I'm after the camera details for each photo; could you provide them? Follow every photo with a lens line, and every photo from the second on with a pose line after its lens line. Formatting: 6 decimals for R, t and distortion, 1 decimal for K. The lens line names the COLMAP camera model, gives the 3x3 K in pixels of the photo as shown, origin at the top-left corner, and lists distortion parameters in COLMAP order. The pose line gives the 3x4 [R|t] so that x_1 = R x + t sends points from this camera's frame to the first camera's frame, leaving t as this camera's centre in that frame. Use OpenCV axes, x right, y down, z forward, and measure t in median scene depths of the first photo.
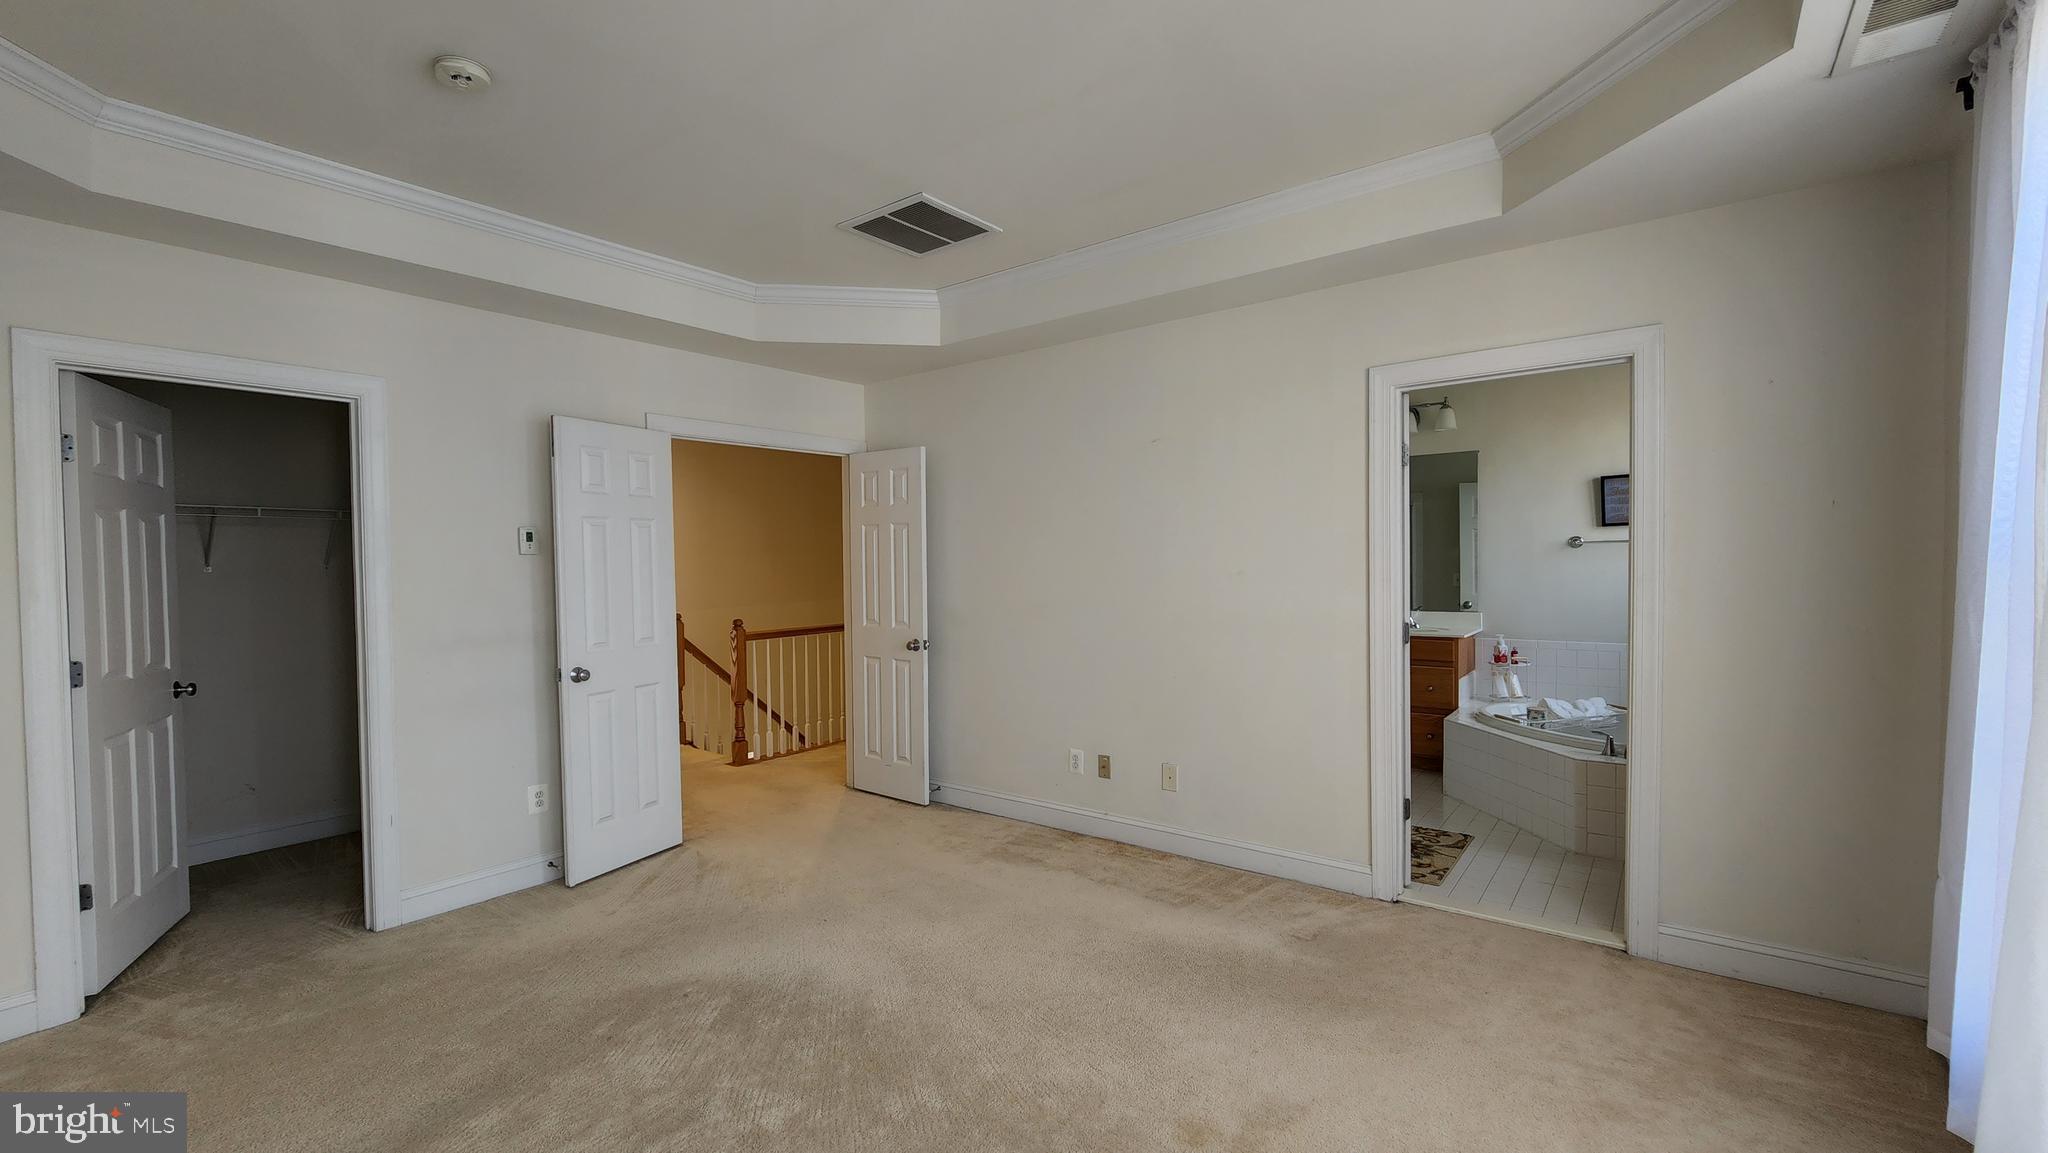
lens RADIAL K [[843.5, 0, 1024.0], [0, 843.5, 576.5], [0, 0, 1]] dist [0.001227, 0.000208]
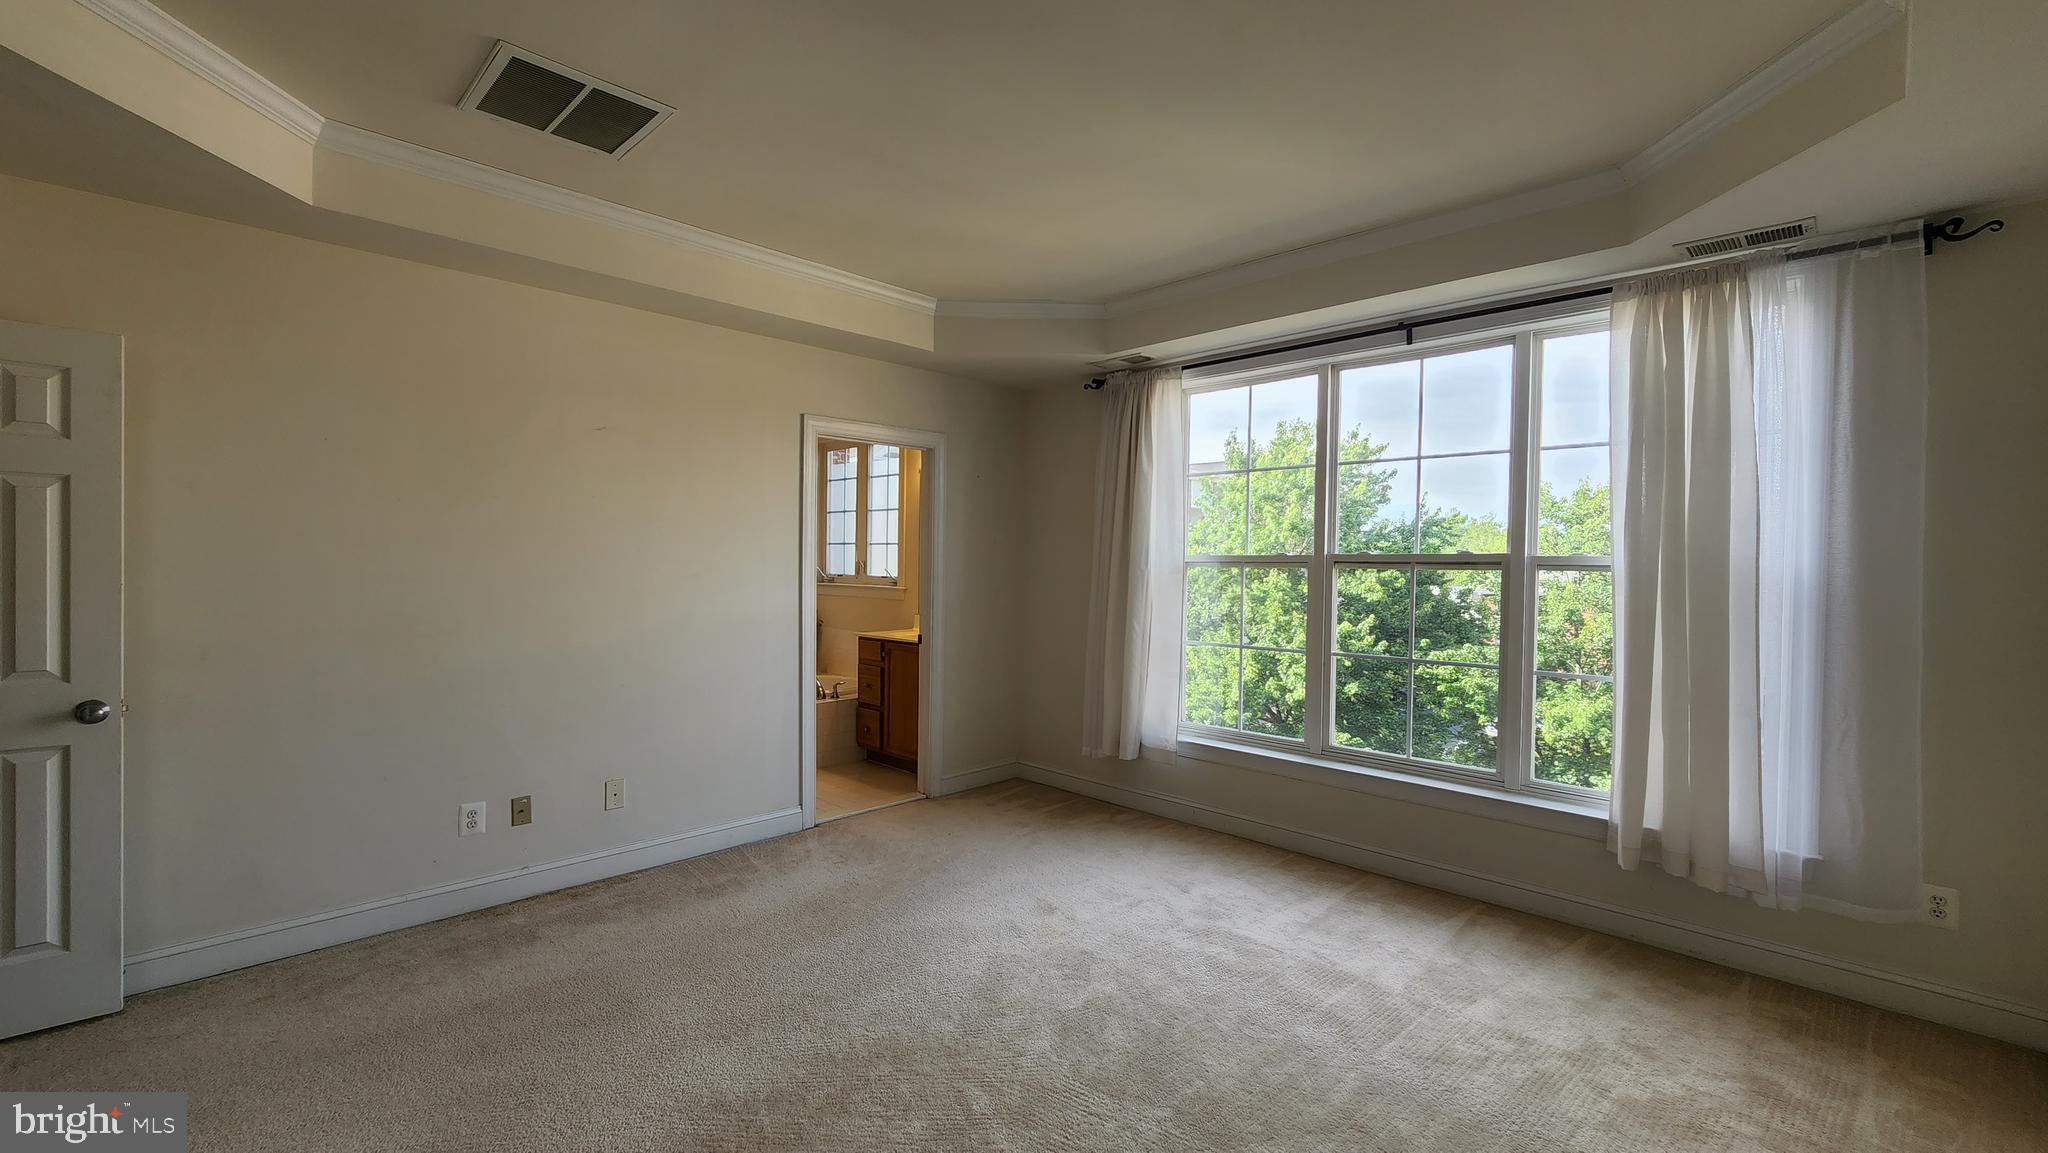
lens RADIAL K [[843.5, 0, 1024.0], [0, 843.5, 576.5], [0, 0, 1]] dist [0.001227, 0.000208]
pose [[0.120667, 0.002449, 0.992690, -0.663160], [0.006727, 0.999972, -0.003285, 0.004087], [-0.992670, 0.007074, 0.120647, 0.418971]]
